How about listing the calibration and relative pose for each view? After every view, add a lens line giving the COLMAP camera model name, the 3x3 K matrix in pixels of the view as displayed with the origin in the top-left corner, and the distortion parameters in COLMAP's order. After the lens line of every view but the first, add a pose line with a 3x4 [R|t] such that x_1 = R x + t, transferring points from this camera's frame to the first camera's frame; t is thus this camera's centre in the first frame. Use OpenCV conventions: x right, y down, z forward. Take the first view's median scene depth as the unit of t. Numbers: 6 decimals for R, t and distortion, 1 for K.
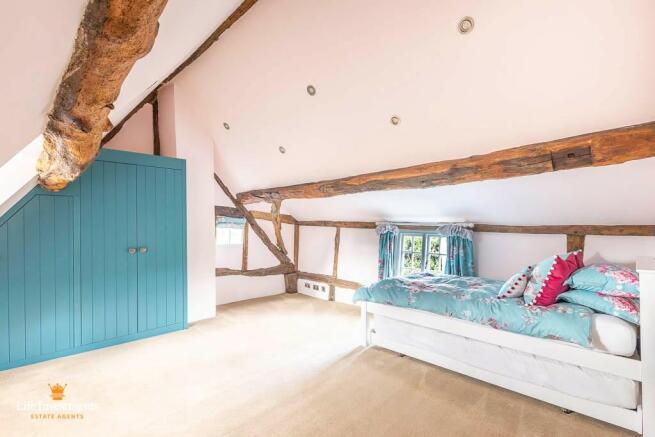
lens RADIAL K [[305.5, 0, 327.5], [0, 305.5, 218.5], [0, 0, 1]] dist [-0.000398, -0.000145]
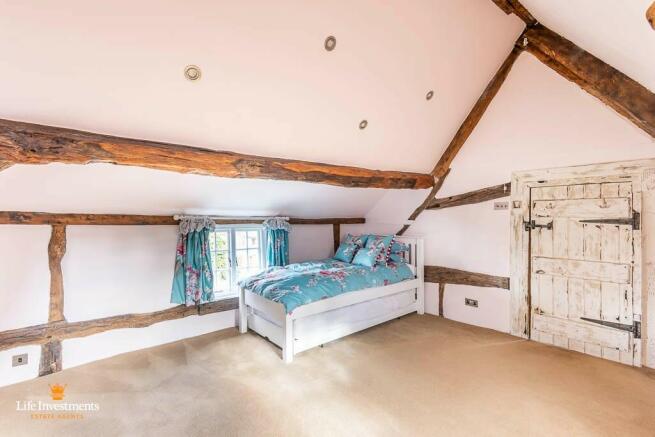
lens RADIAL K [[305.5, 0, 327.5], [0, 305.5, 218.5], [0, 0, 1]] dist [-0.000398, -0.000145]
pose [[0.078513, -0.012004, 0.996841, -0.641350], [-0.021315, 0.999679, 0.013717, 0.003087], [-0.996685, -0.022324, 0.078232, 0.753678]]
